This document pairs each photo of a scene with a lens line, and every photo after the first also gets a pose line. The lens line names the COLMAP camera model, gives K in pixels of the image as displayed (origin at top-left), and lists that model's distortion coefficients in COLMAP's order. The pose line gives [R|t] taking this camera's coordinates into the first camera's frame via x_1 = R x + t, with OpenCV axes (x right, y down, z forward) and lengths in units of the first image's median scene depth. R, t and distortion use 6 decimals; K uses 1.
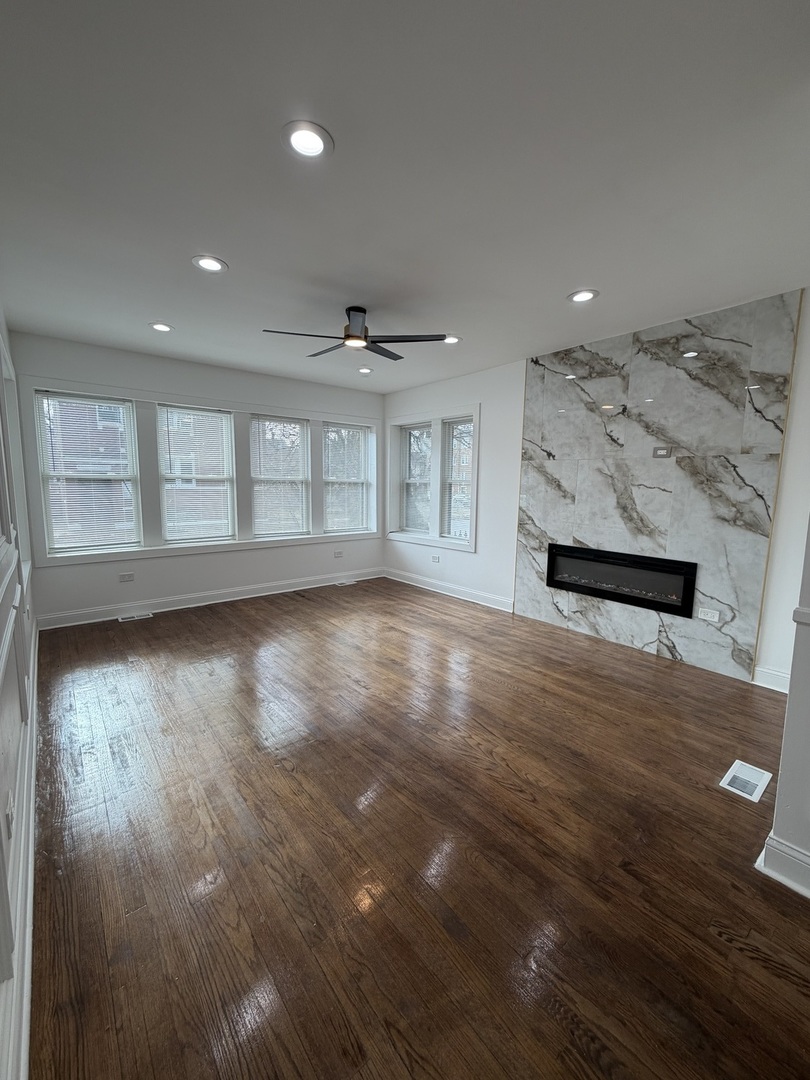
lens RADIAL K [[430.5, 0, 404.5], [0, 430.5, 537.7], [0, 0, 1]] dist [0.002323, 0.000525]
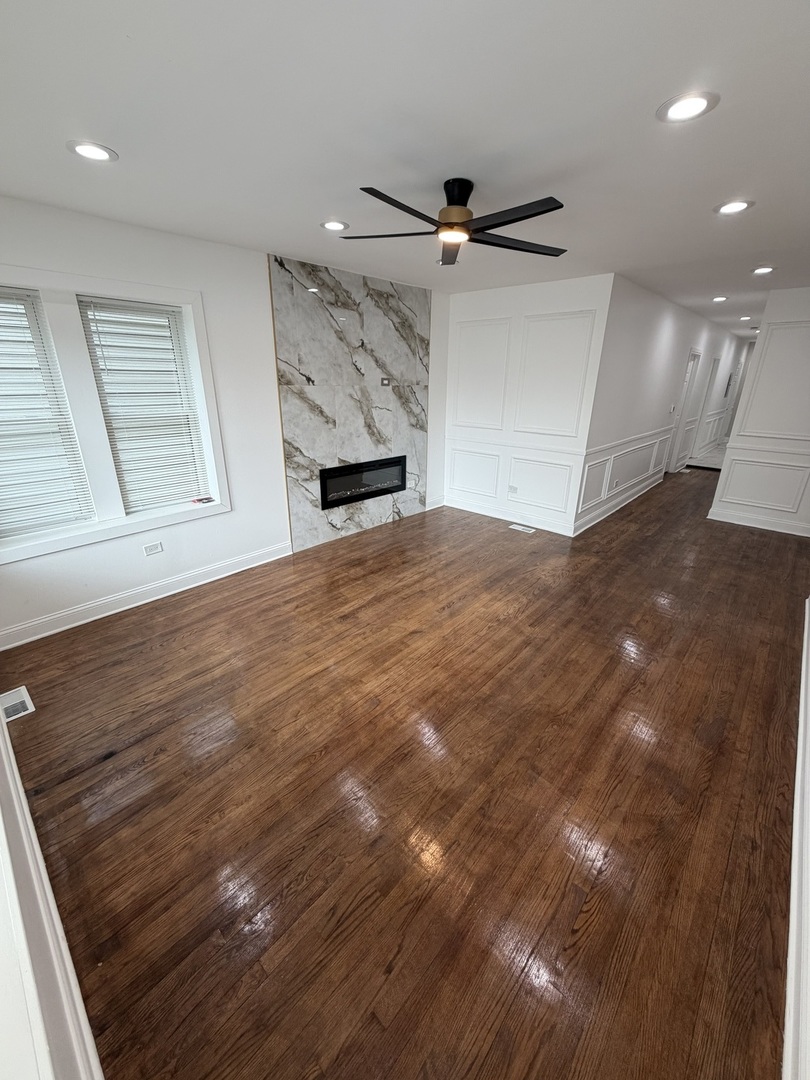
lens RADIAL K [[430.5, 0, 403.3], [0, 430.5, 537.5], [0, 0, 1]] dist [0.002323, 0.000525]
pose [[-0.138872, -0.362590, 0.921544, -0.793428], [0.113550, 0.918593, 0.378540, -0.232782], [-0.983779, 0.157210, -0.086395, 1.036164]]
